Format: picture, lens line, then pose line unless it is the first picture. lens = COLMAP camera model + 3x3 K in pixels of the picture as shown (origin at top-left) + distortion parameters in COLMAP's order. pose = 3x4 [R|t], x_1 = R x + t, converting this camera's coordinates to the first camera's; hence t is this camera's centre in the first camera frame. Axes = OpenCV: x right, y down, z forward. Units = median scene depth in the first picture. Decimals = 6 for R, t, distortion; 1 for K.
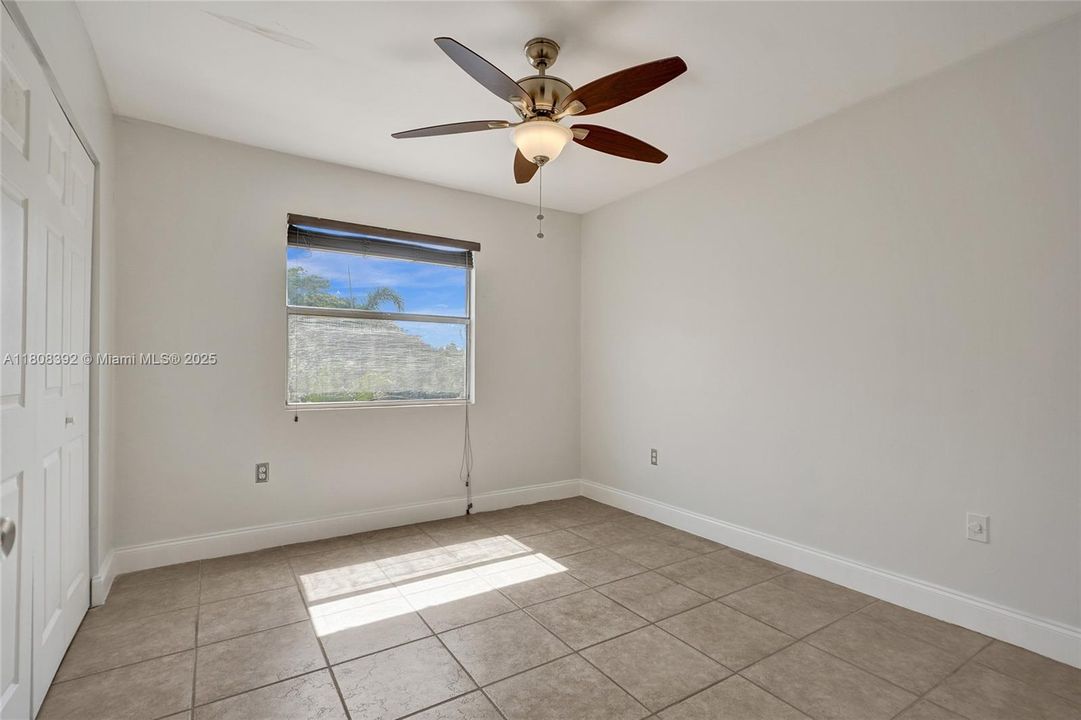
lens RADIAL K [[505.0, 0, 546.9], [0, 505.0, 364.0], [0, 0, 1]] dist [0.001554, 0.007145]
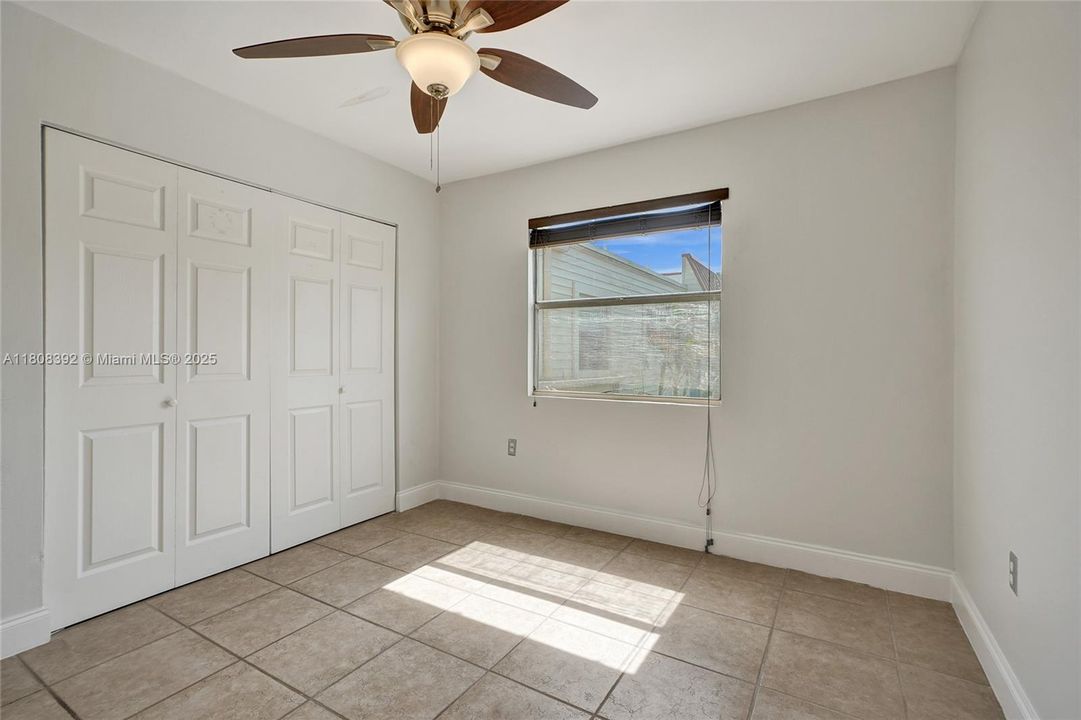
lens RADIAL K [[505.0, 0, 543.4], [0, 505.0, 353.1], [0, 0, 1]] dist [0.001554, 0.007145]
pose [[0.426711, -0.001611, -0.904386, 0.573856], [0.008486, 0.999962, 0.002223, -0.005900], [0.904348, -0.008623, 0.426709, 0.619054]]
